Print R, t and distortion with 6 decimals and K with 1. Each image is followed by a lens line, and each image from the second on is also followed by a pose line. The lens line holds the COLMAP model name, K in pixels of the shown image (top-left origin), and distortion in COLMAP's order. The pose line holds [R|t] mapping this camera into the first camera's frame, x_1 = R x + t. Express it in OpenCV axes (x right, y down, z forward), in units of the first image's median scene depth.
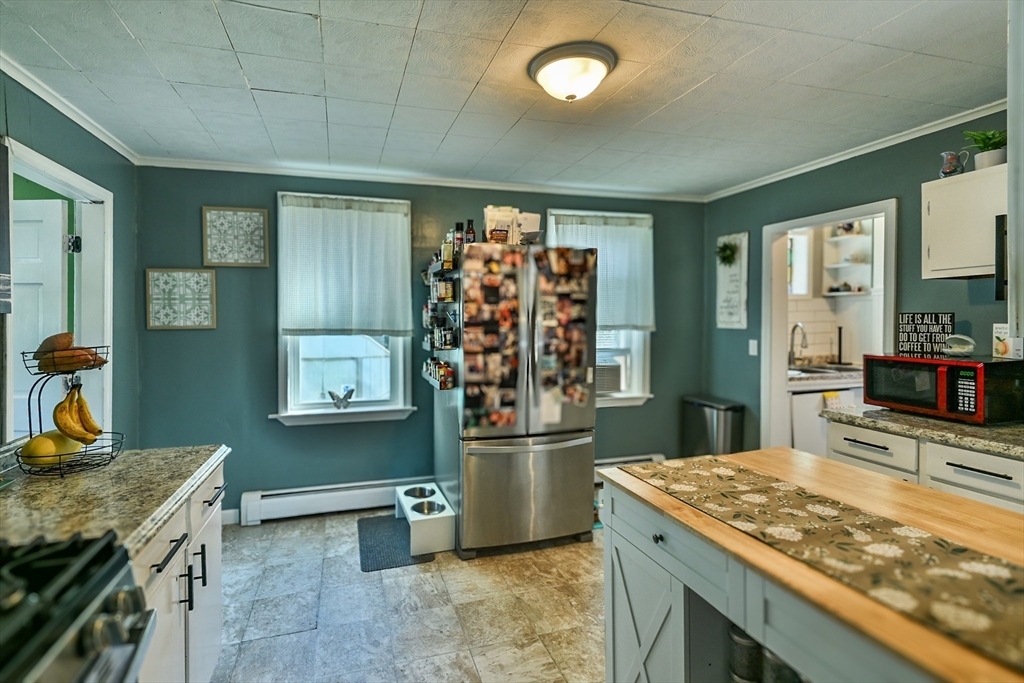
lens RADIAL K [[476.5, 0, 468.7], [0, 476.5, 323.9], [0, 0, 1]] dist [0.017666, -0.001430]
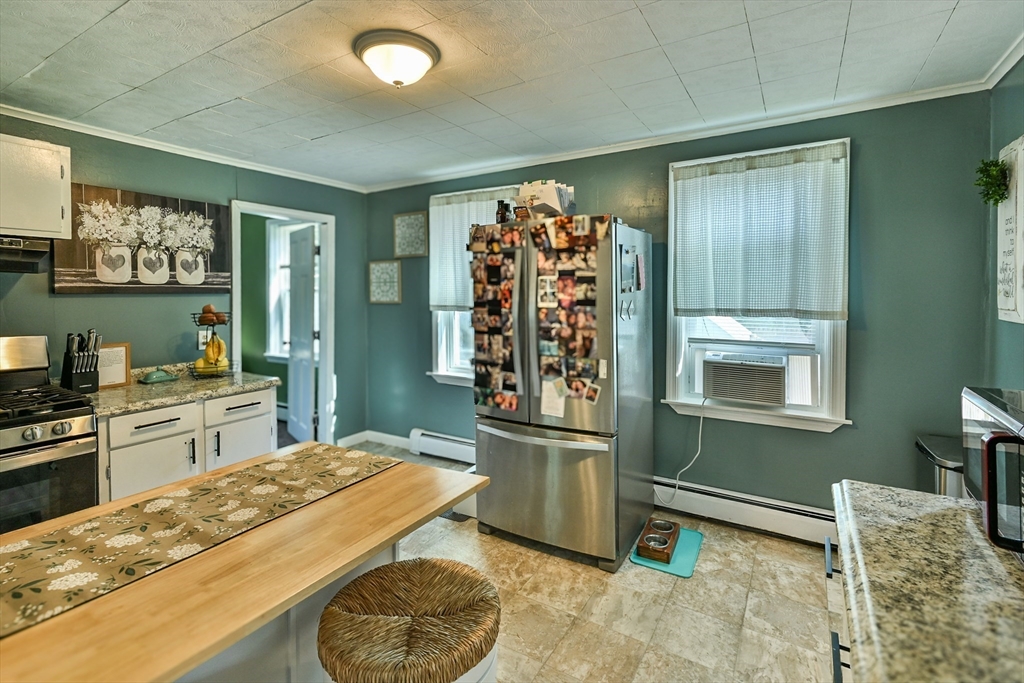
lens RADIAL K [[481.8, 0, 509.2], [0, 481.8, 300.3], [0, 0, 1]] dist [0.014172, 0.000057]
pose [[0.683807, 0.014578, -0.729518, 0.773220], [-0.011719, 0.999891, 0.008995, -0.017139], [0.729569, 0.002398, 0.683903, 0.323255]]
